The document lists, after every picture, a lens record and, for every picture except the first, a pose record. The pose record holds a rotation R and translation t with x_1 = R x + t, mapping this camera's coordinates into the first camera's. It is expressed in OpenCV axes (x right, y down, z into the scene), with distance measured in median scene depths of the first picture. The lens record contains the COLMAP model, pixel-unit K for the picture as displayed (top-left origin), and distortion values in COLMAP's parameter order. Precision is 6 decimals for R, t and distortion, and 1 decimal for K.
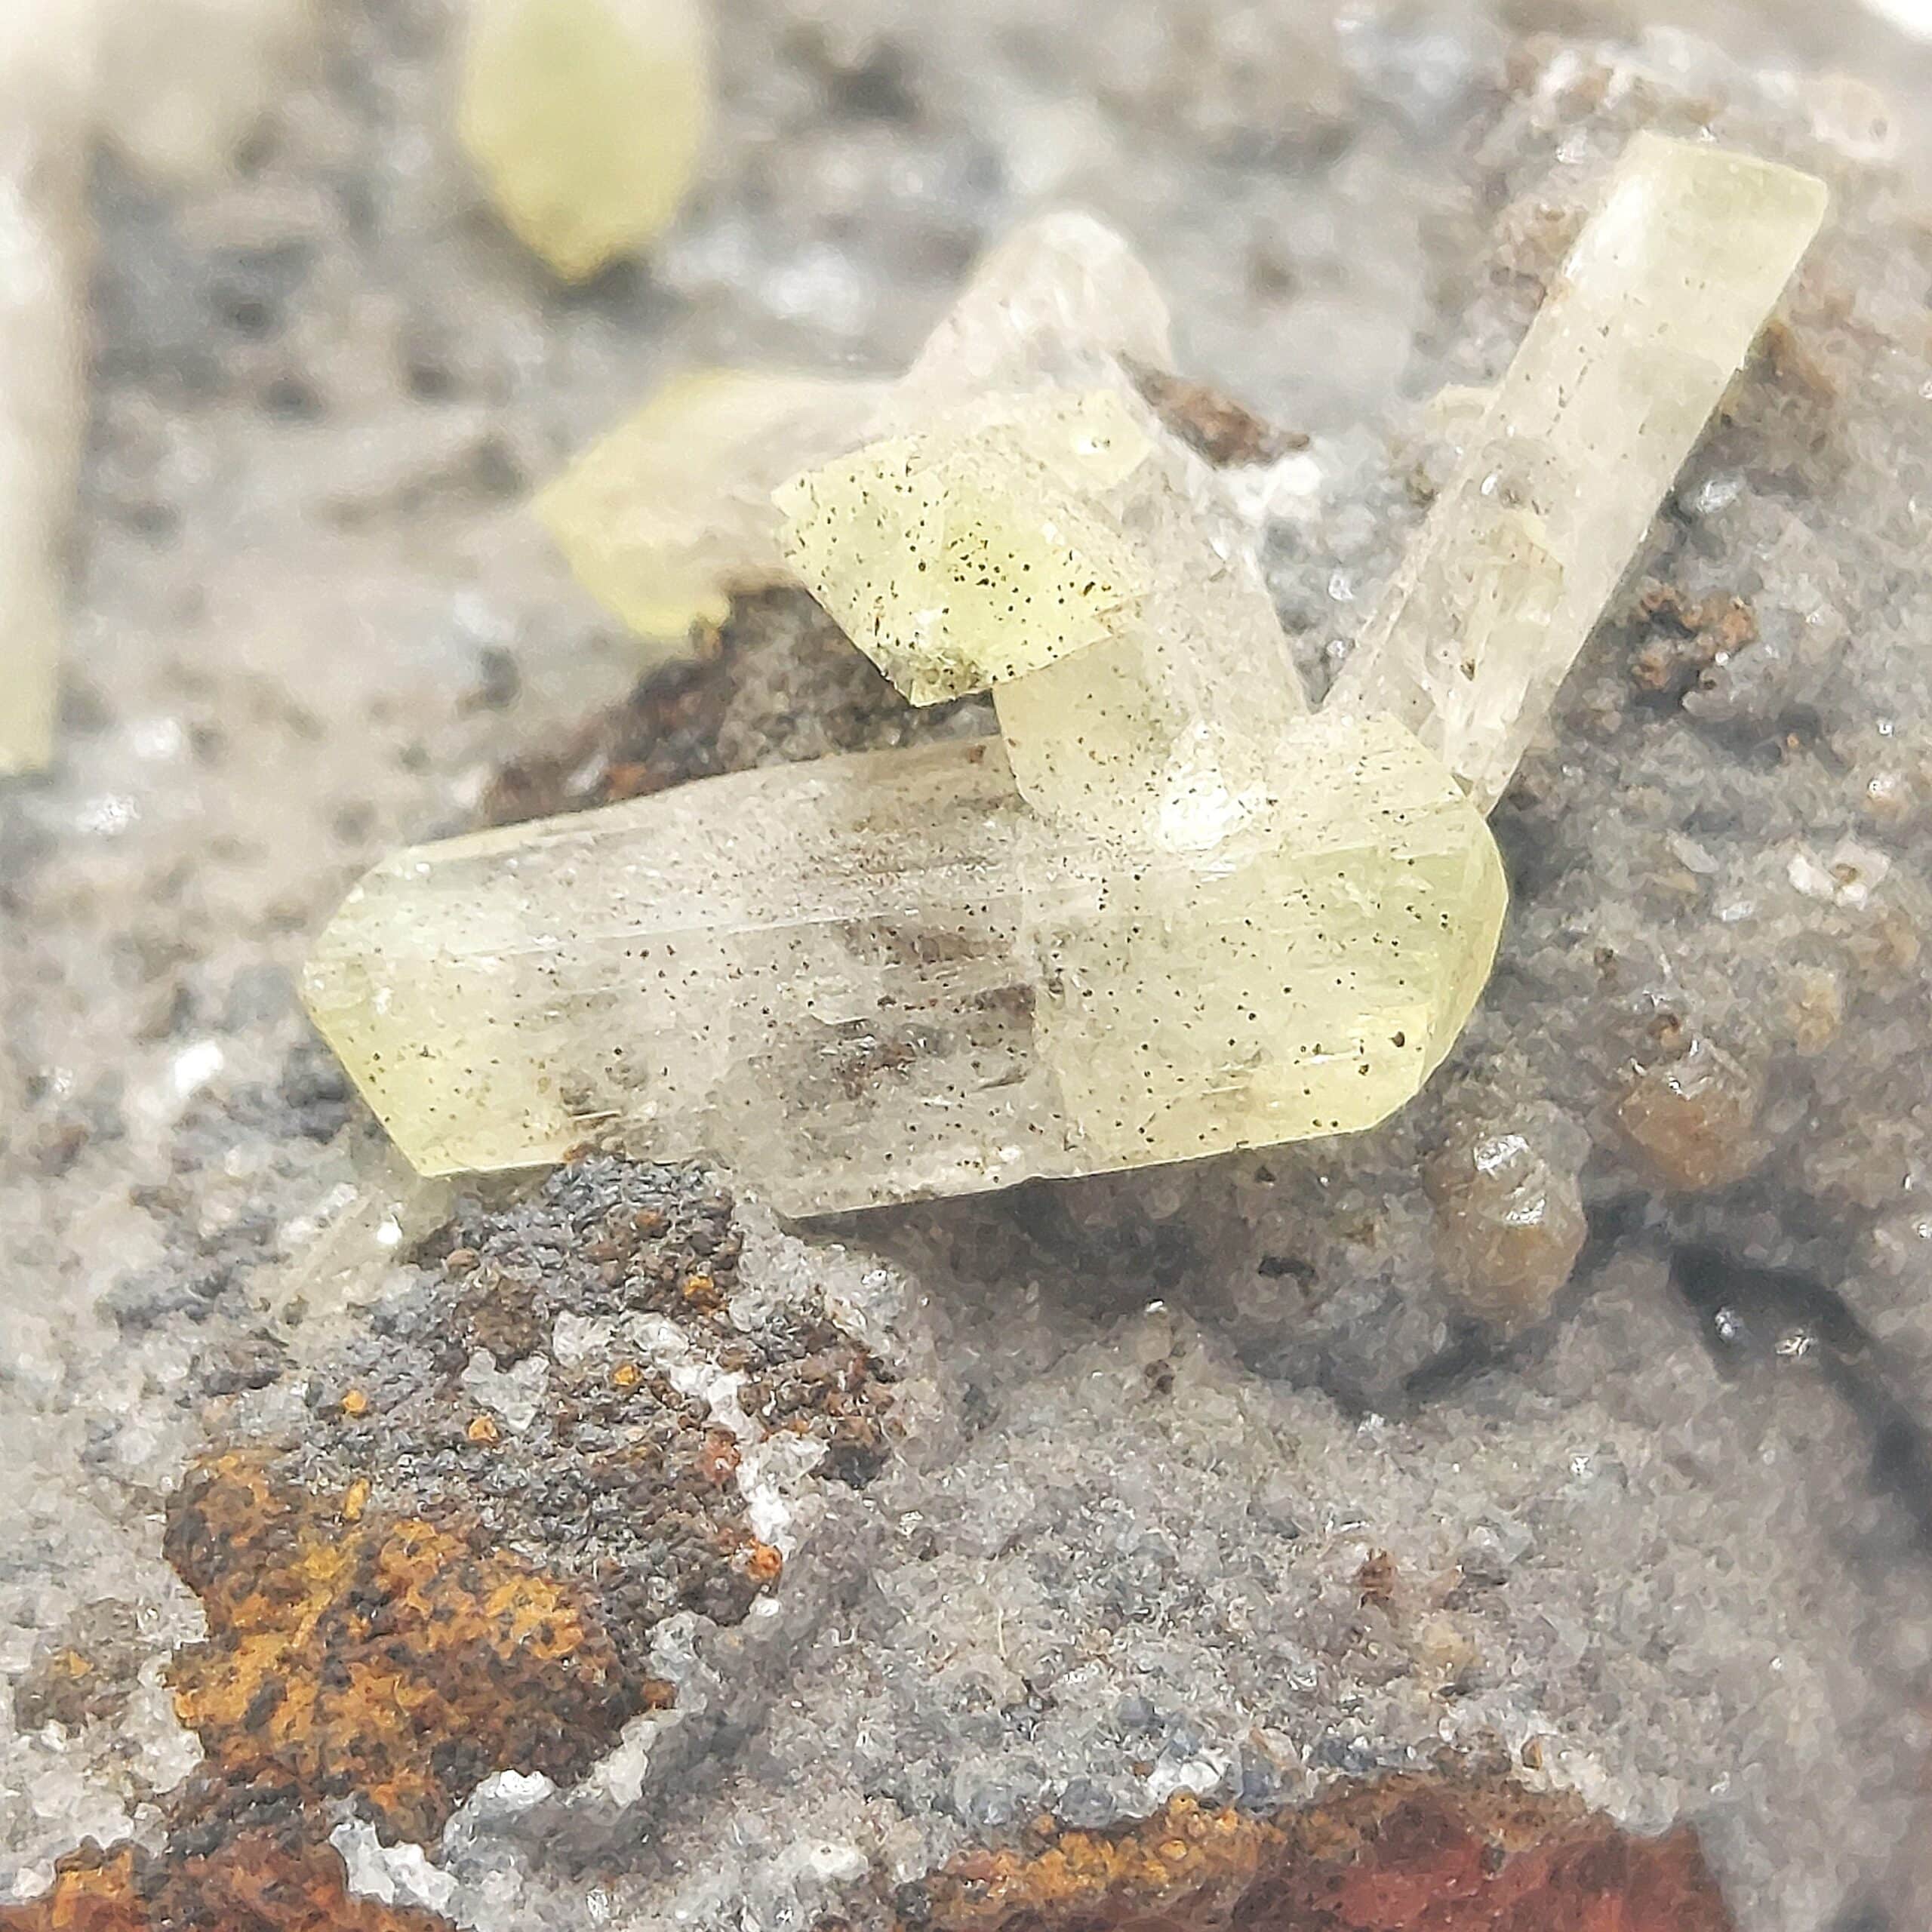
lens RADIAL K [[7502.4, 0, 971.6], [0, 7502.4, 866.5], [0, 0, 1]] dist [0.146479, -3.221338]
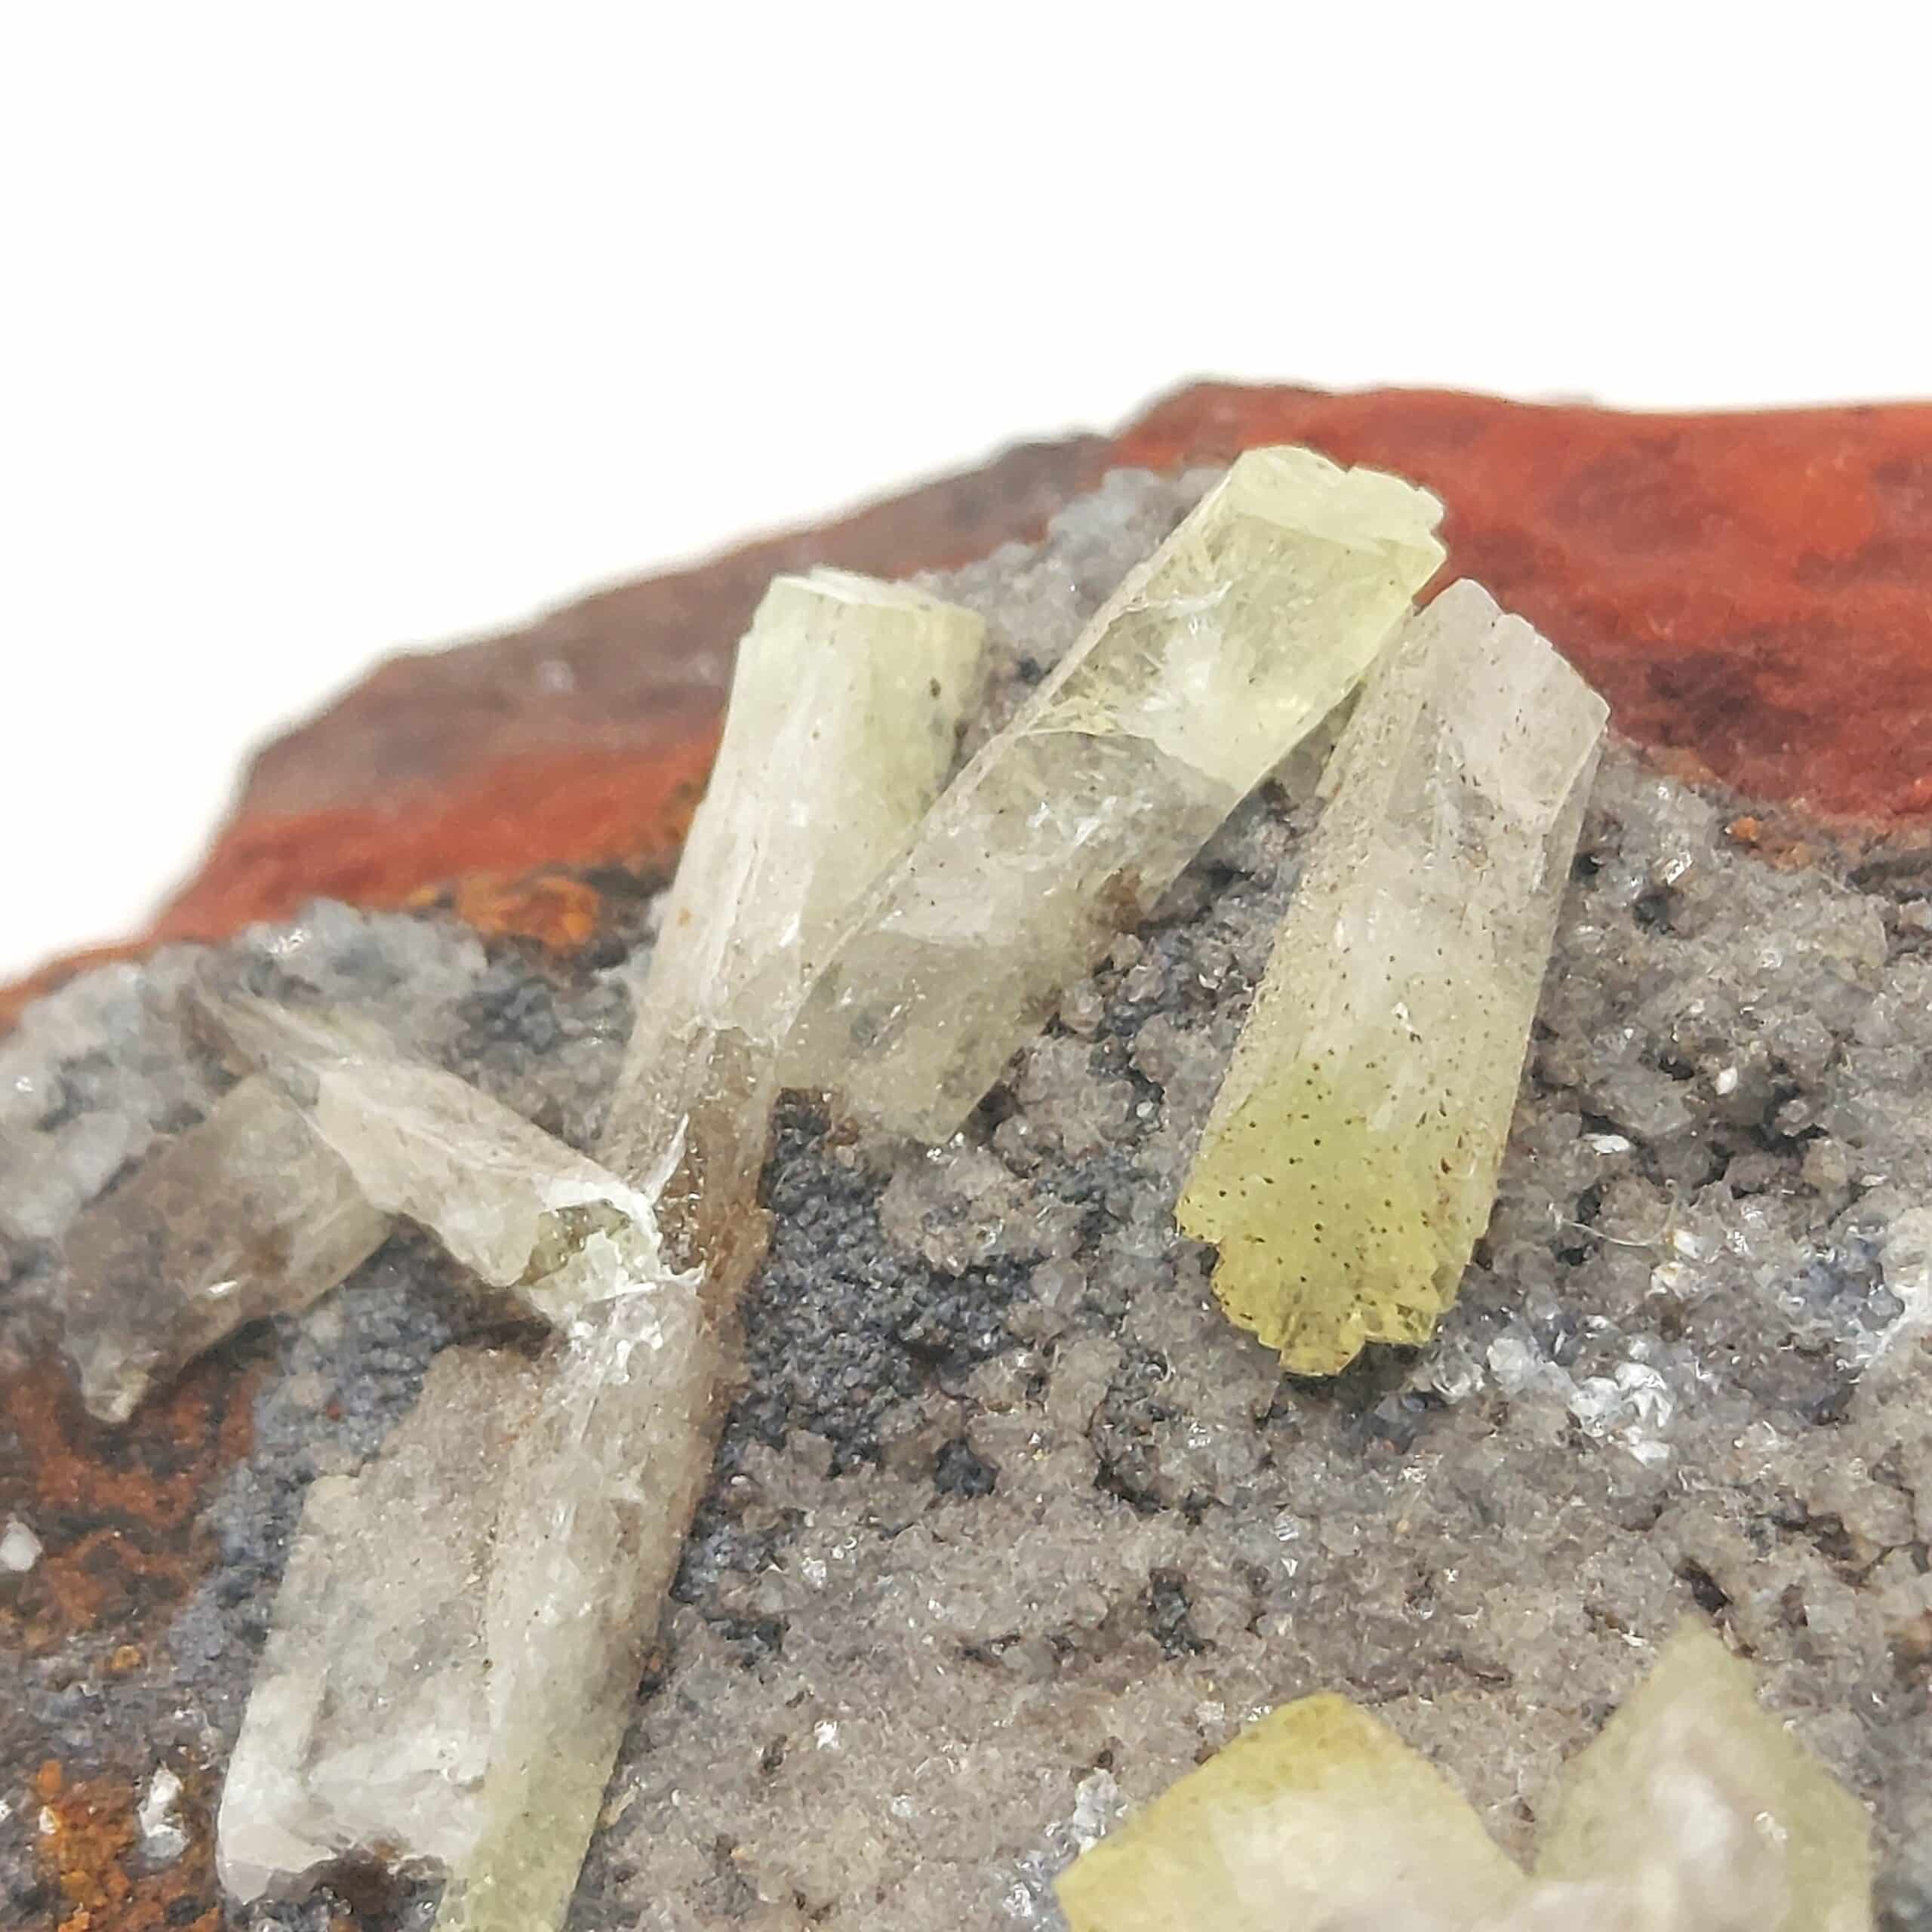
lens RADIAL K [[7502.4, 0, 971.6], [0, 7502.4, 866.5], [0, 0, 1]] dist [0.146479, -3.221338]
pose [[0.941141, 0.165708, -0.294609, 0.172802], [-0.092630, 0.964660, 0.246680, -0.395814], [0.325074, -0.204871, 0.923231, 0.283130]]
